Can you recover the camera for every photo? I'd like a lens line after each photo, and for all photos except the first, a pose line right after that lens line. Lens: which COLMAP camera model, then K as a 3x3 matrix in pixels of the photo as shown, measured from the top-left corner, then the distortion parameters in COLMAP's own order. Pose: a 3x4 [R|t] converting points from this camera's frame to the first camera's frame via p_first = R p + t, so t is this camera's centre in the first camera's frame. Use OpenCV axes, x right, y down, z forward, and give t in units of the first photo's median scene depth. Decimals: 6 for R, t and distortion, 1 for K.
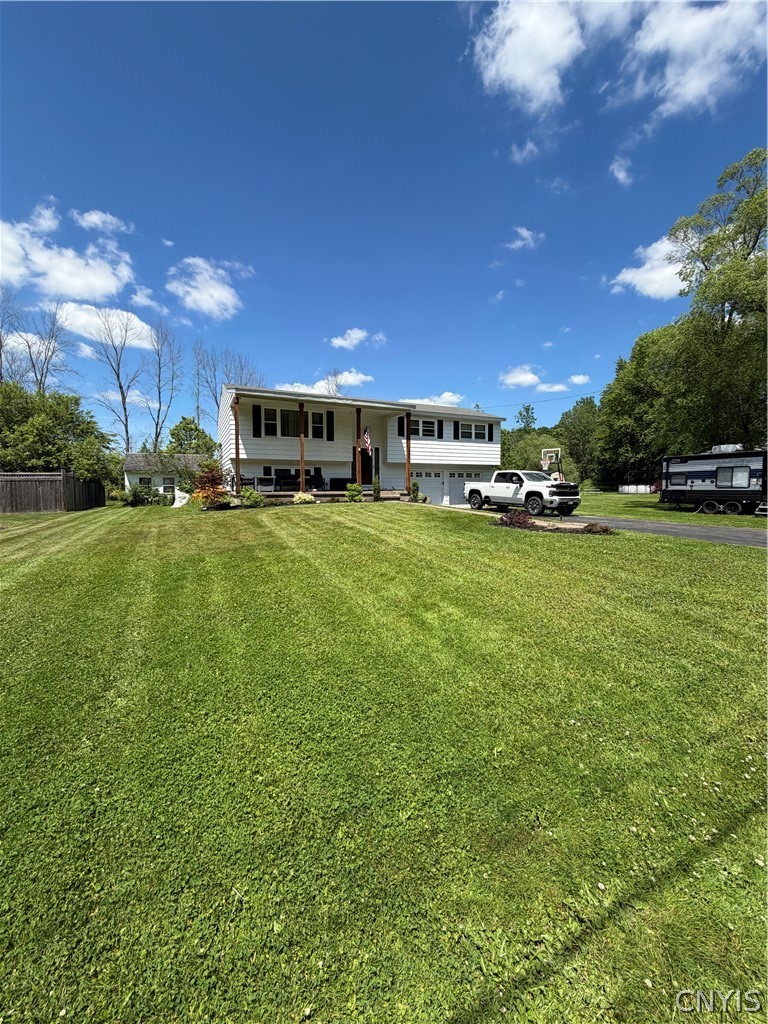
lens RADIAL K [[414.4, 0, 384.0], [0, 414.4, 512.0], [0, 0, 1]] dist [0.000338, 0.000011]
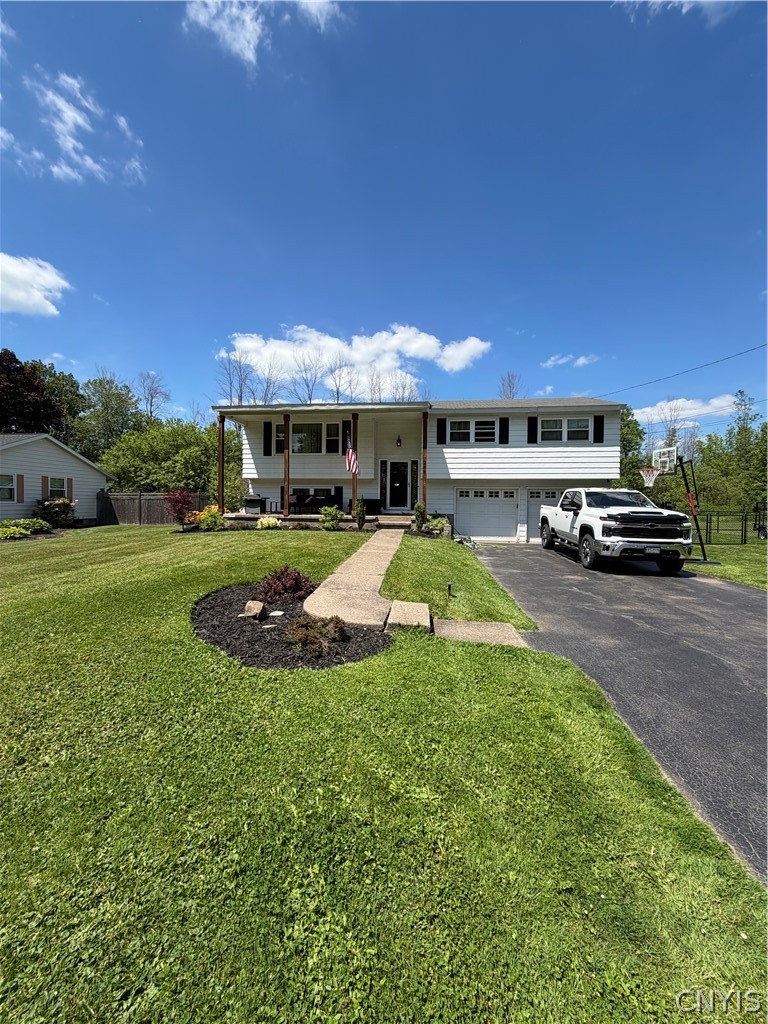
lens RADIAL K [[414.4, 0, 384.0], [0, 414.4, 512.0], [0, 0, 1]] dist [0.000338, 0.000011]
pose [[0.827949, 0.026102, -0.560195, 0.389158], [-0.047243, 0.998612, -0.023294, -0.036077], [0.558809, 0.045751, 0.828033, 0.320445]]
